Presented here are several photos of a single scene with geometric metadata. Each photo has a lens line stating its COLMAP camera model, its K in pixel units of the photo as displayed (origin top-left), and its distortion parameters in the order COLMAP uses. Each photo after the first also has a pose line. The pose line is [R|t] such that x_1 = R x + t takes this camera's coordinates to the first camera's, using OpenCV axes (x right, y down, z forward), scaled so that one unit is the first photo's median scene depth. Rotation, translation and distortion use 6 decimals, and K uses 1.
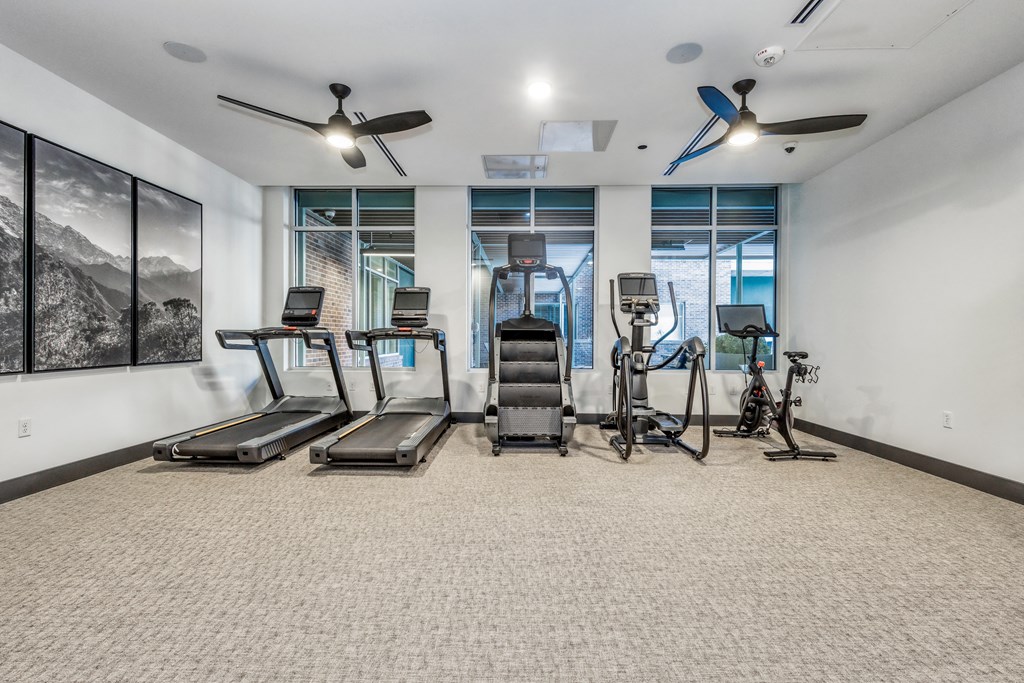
lens RADIAL K [[467.0, 0, 512.0], [0, 467.0, 327.2], [0, 0, 1]] dist [-0.000257, 0.000161]
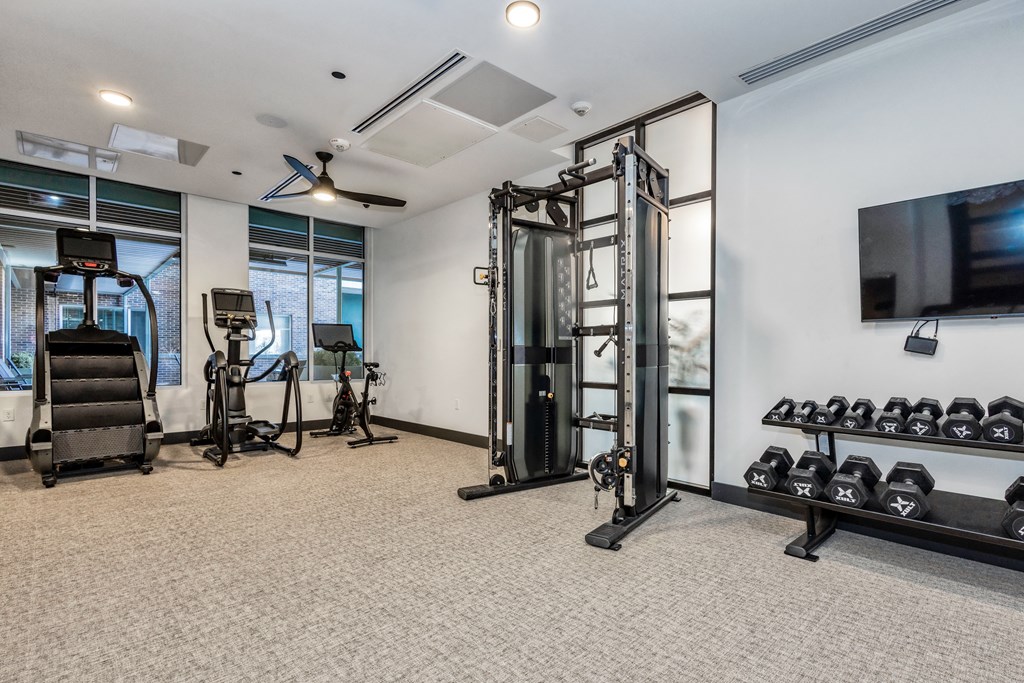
lens RADIAL K [[482.5, 0, 517.7], [0, 482.5, 362.0], [0, 0, 1]] dist [0.018838, -0.000661]
pose [[0.706503, -0.014726, 0.707557, -0.052252], [-0.016299, 0.999180, 0.037070, -0.005239], [-0.707522, -0.037722, 0.705684, -0.218973]]
